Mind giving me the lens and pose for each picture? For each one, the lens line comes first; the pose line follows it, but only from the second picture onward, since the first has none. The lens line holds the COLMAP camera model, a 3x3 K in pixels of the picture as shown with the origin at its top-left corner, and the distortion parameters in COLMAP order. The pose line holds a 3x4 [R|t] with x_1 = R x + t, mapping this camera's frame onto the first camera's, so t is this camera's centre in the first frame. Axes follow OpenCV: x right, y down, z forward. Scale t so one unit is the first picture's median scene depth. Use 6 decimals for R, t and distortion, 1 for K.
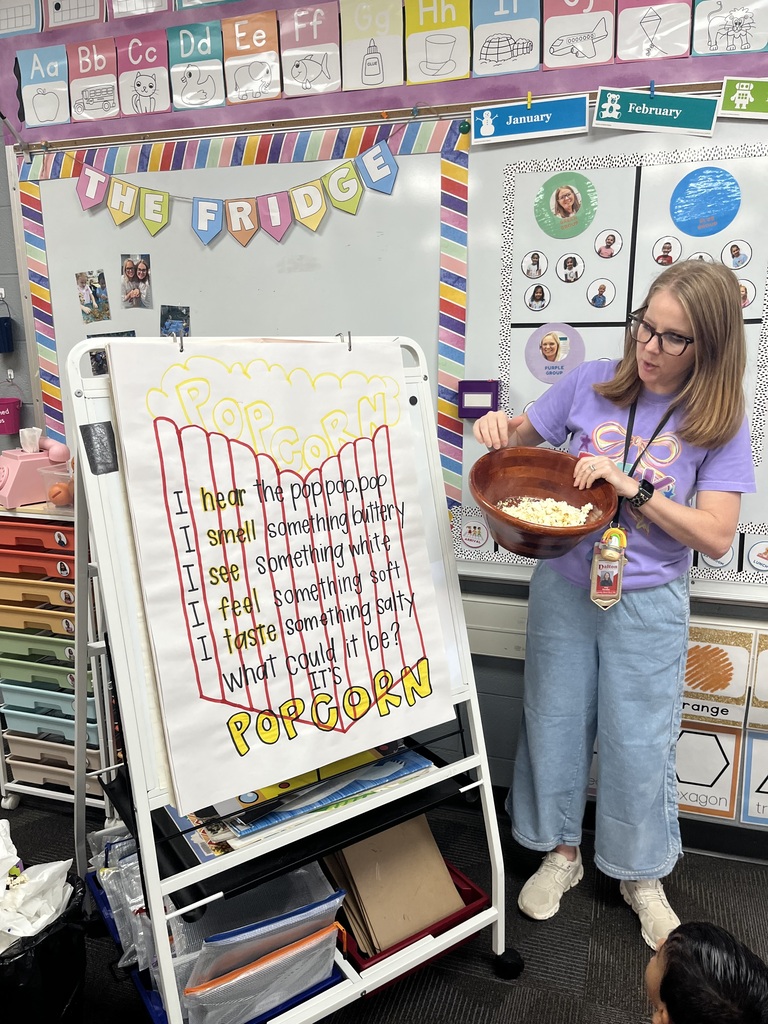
lens RADIAL K [[842.4, 0, 354.0], [0, 842.4, 517.0], [0, 0, 1]] dist [0.087639, -0.152794]
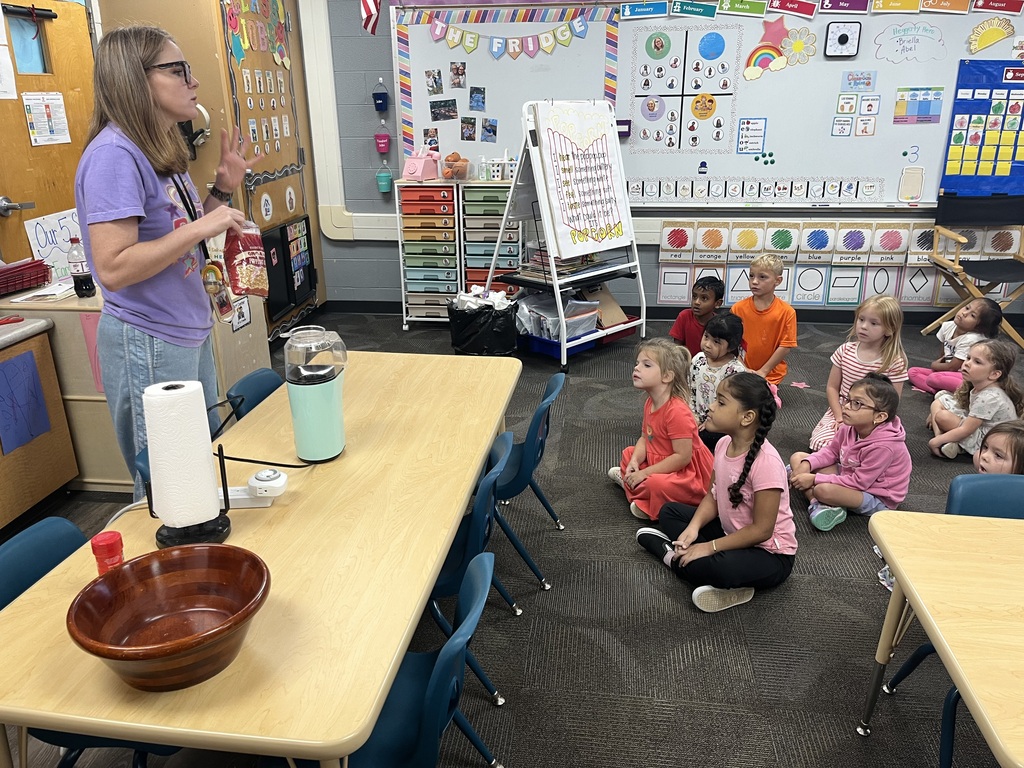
lens RADIAL K [[842.4, 0, 495.6], [0, 842.4, 386.0], [0, 0, 1]] dist [0.087639, -0.152794]
pose [[0.982444, -0.060589, 0.176443, -0.677207], [0.041320, 0.992972, 0.110903, 0.305061], [-0.181922, -0.101666, 0.978043, -1.362555]]
